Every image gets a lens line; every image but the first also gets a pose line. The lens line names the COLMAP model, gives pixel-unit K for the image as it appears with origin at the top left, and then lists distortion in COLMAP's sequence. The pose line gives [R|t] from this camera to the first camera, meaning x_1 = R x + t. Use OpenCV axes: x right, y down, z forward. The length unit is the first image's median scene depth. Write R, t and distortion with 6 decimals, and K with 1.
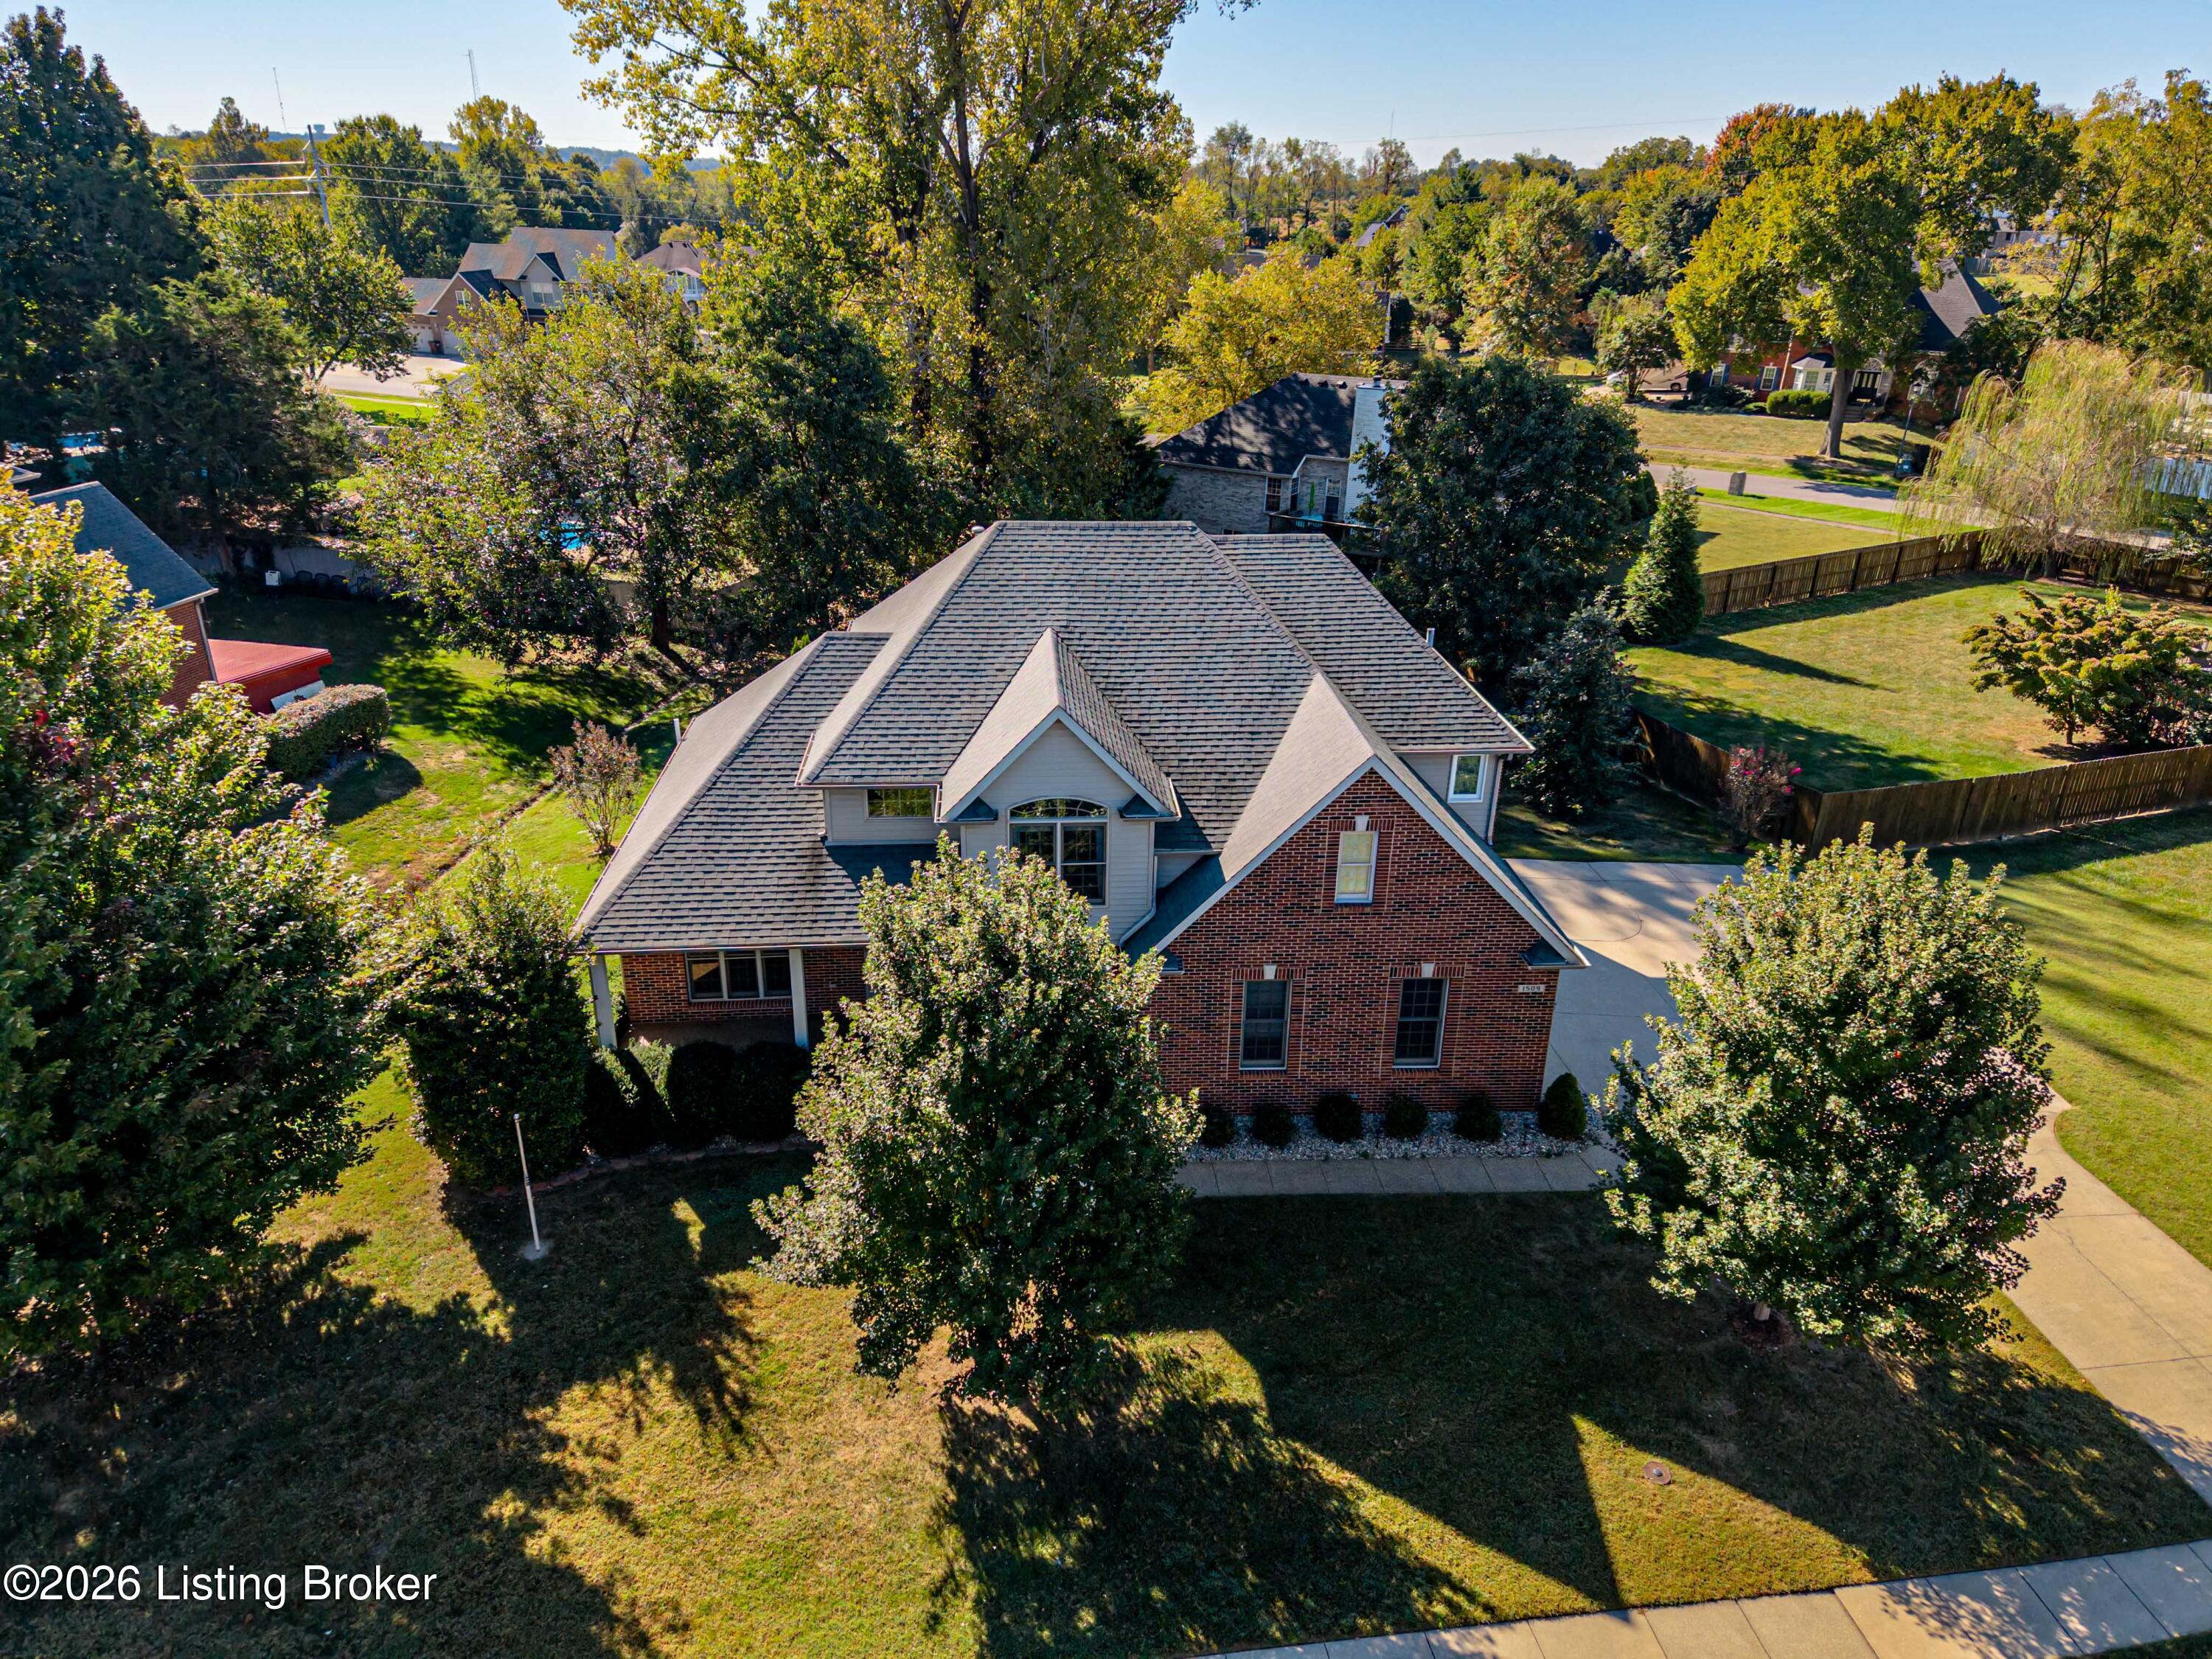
lens RADIAL K [[1421.2, 0, 1111.6], [0, 1421.2, 838.2], [0, 0, 1]] dist [0.249699, -0.245859]
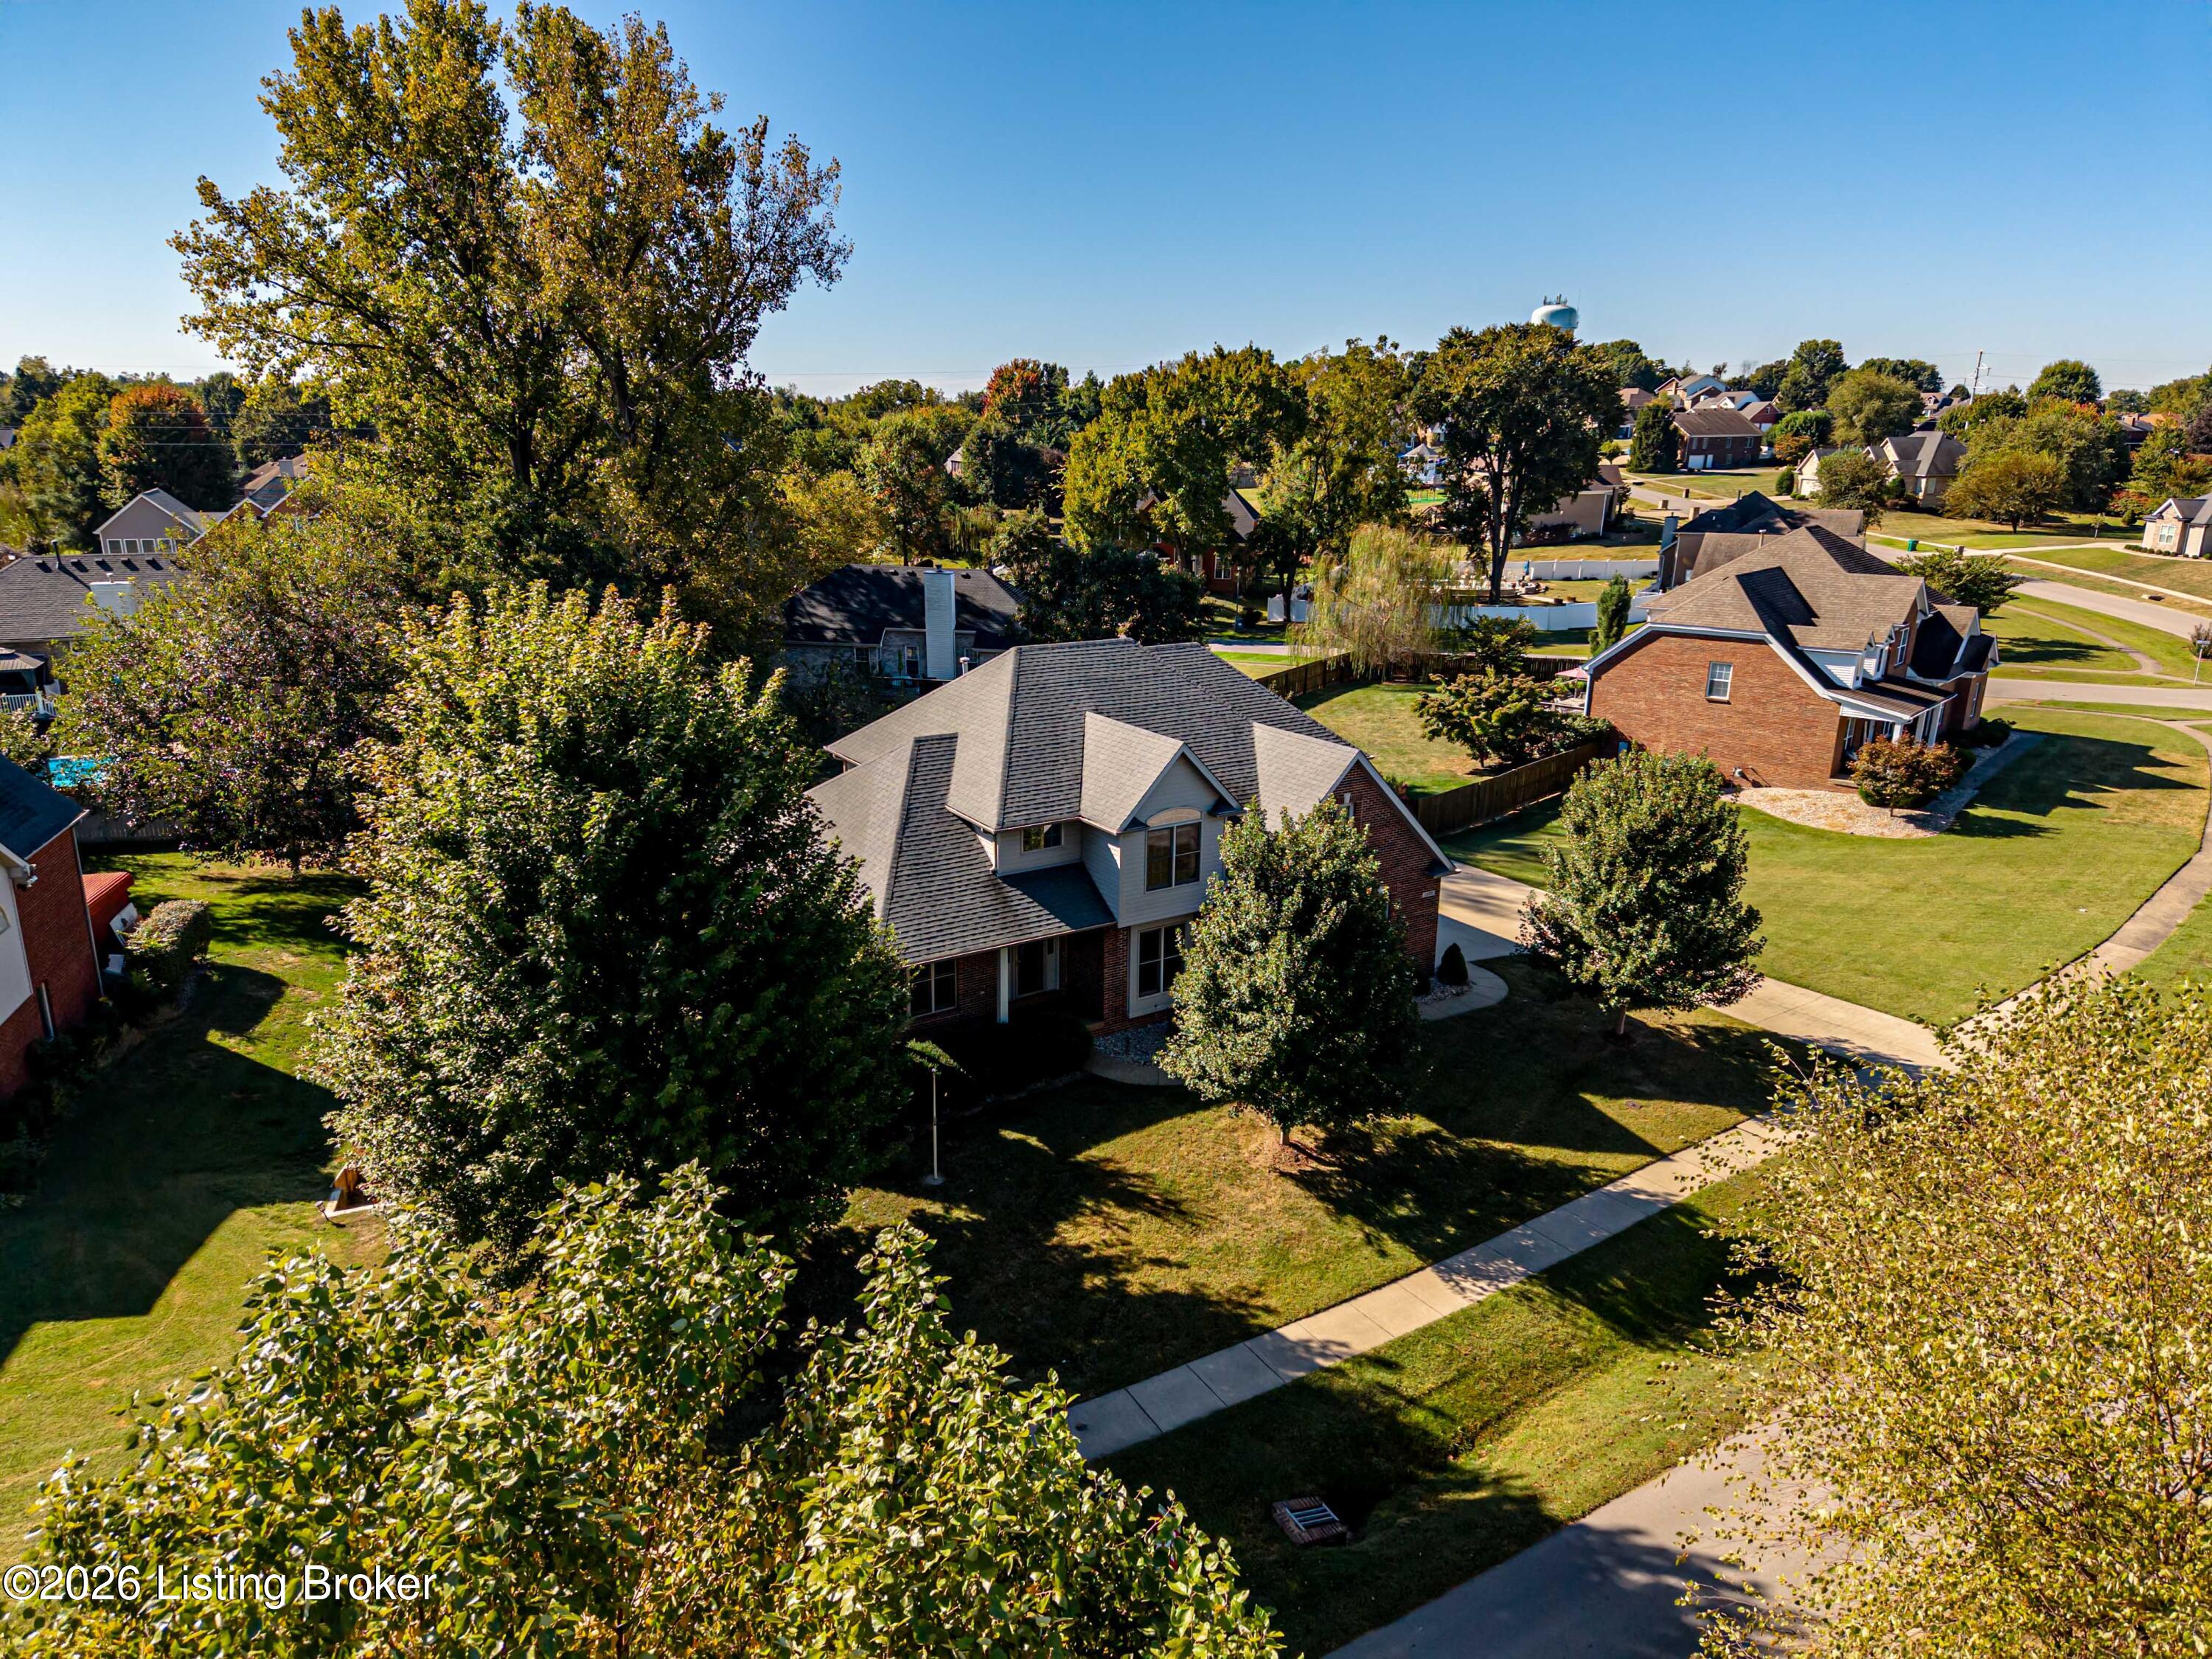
lens RADIAL K [[1421.2, 0, 1111.6], [0, 1421.2, 838.2], [0, 0, 1]] dist [0.249699, -0.245859]
pose [[0.878680, -0.139128, 0.456688, -0.358016], [0.197271, 0.976918, -0.081941, 0.050285], [-0.434747, 0.162091, 0.885845, -0.128366]]
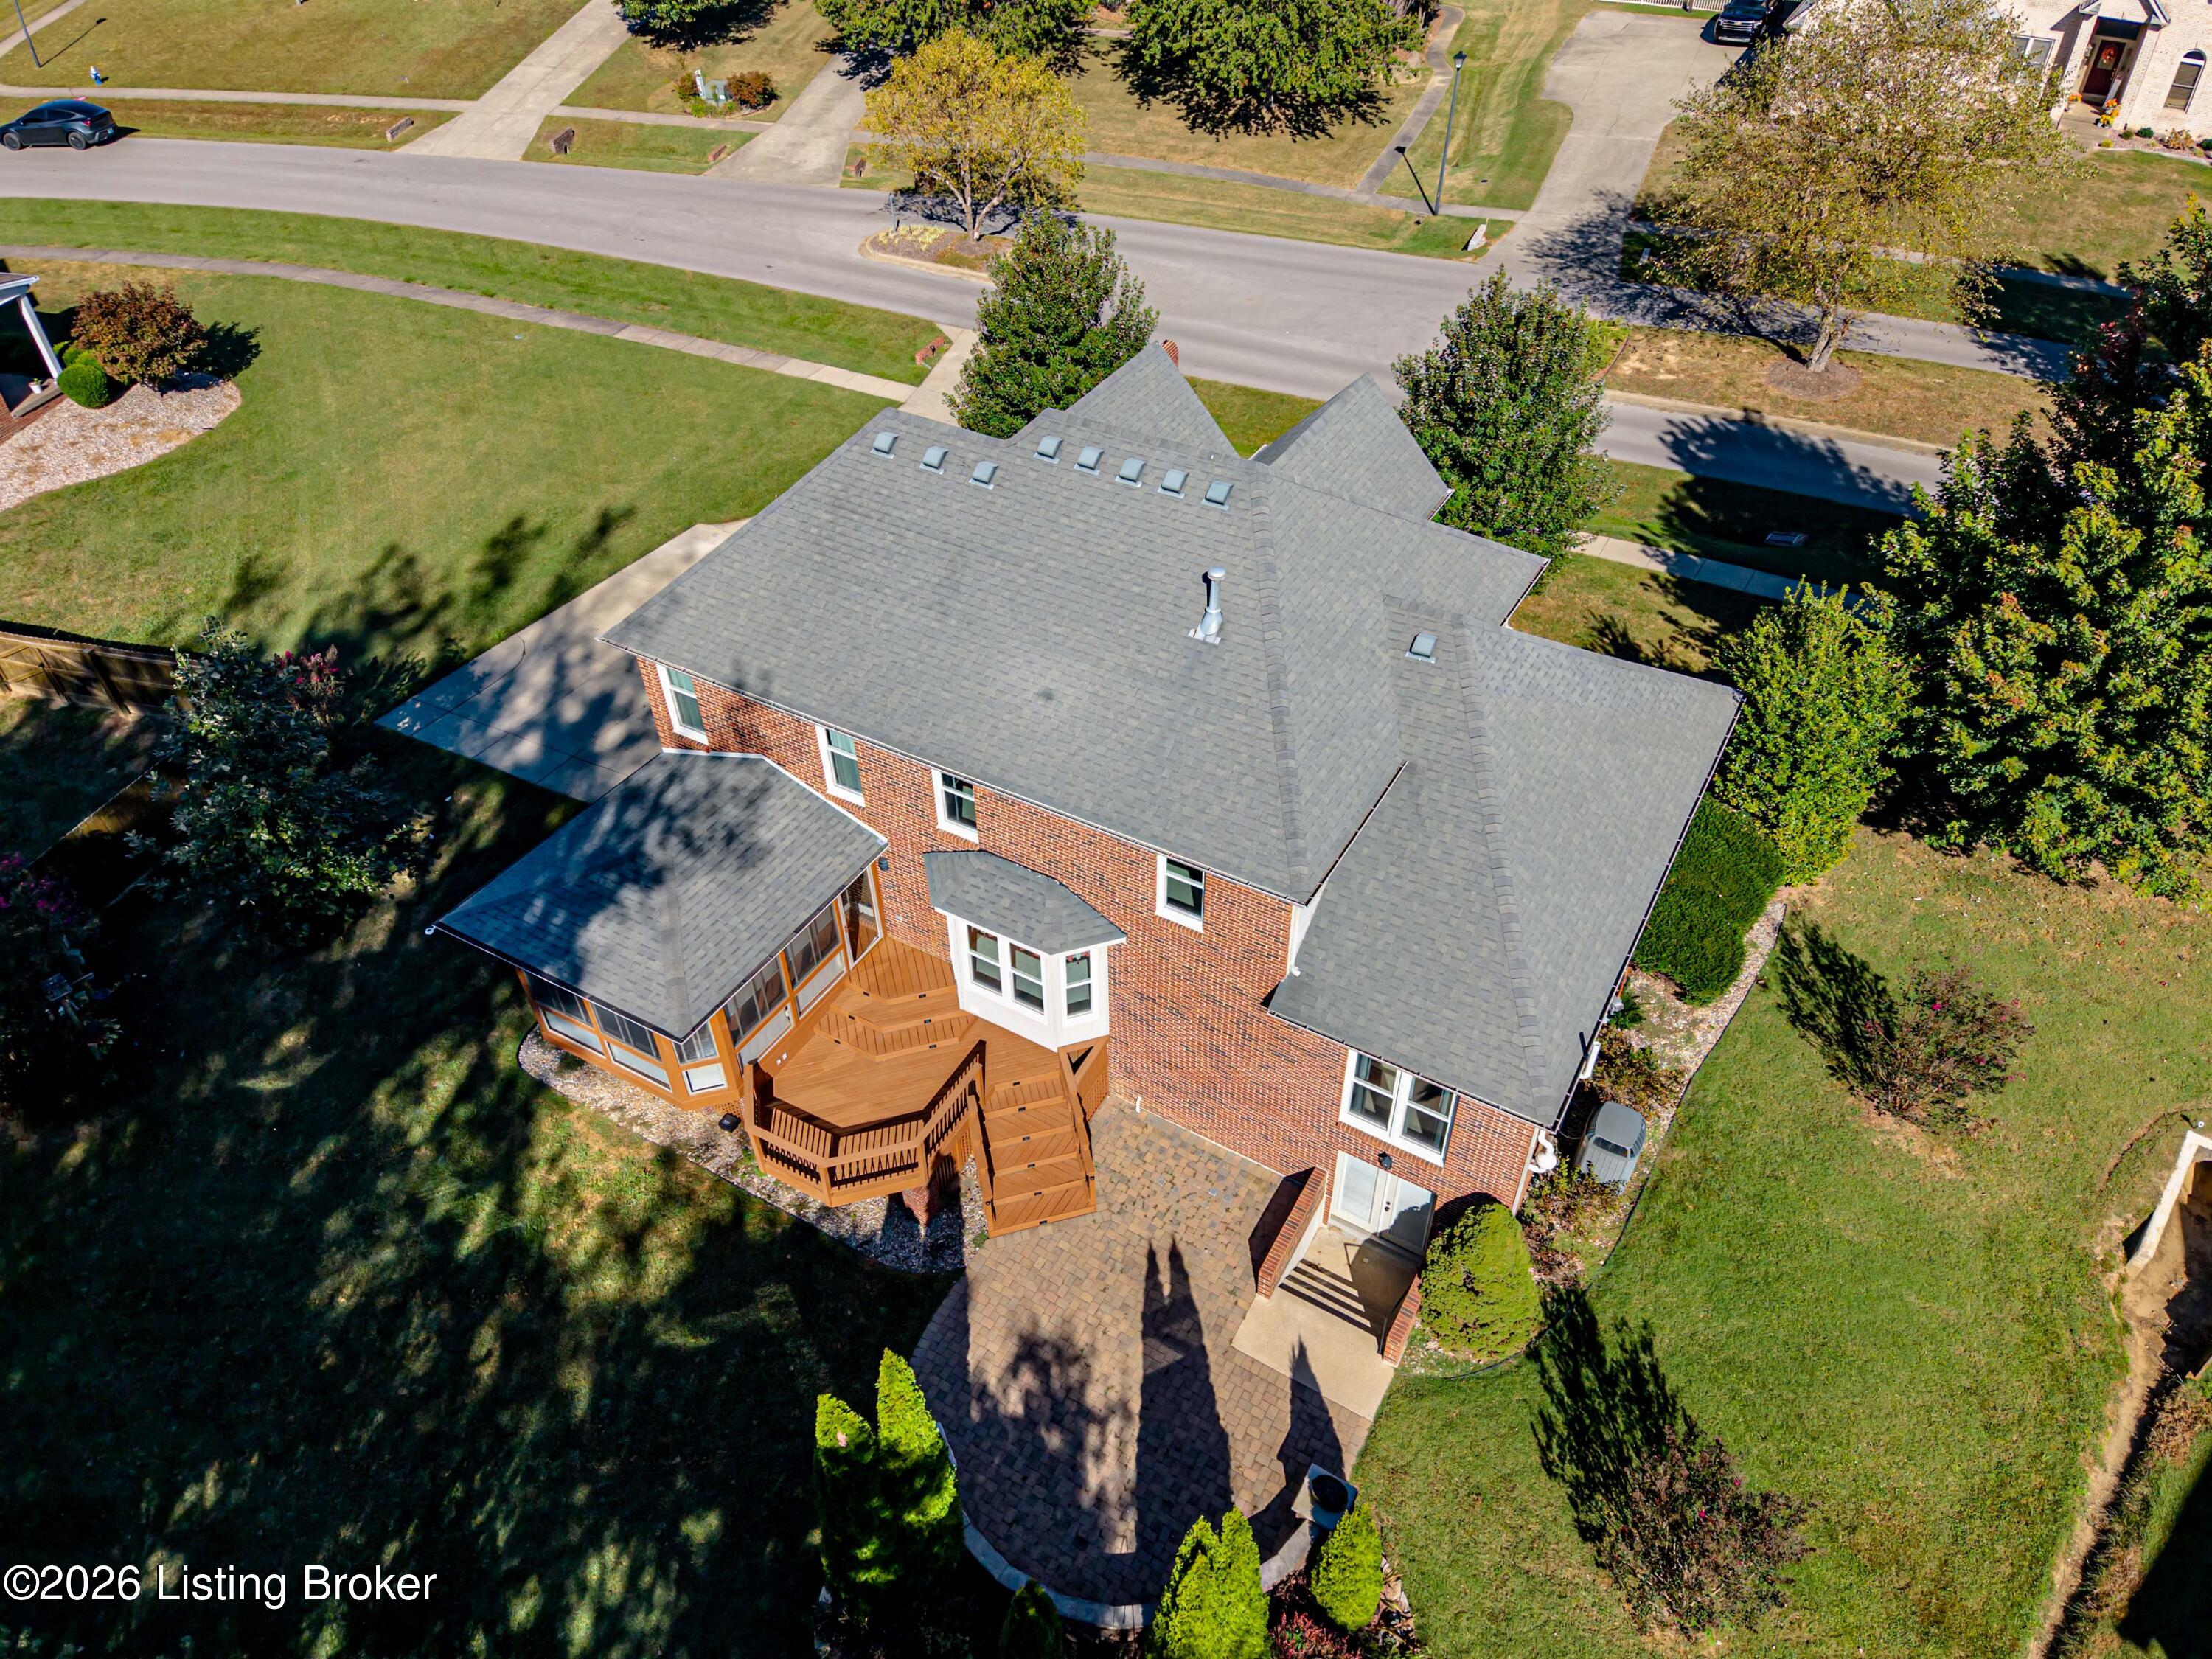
lens RADIAL K [[1421.2, 0, 1111.6], [0, 1421.2, 838.2], [0, 0, 1]] dist [0.249699, -0.245859]
pose [[-0.821841, -0.384525, 0.420378, -0.232990], [0.229516, 0.451881, 0.862047, -0.455844], [-0.521440, 0.804950, -0.283120, 0.785022]]
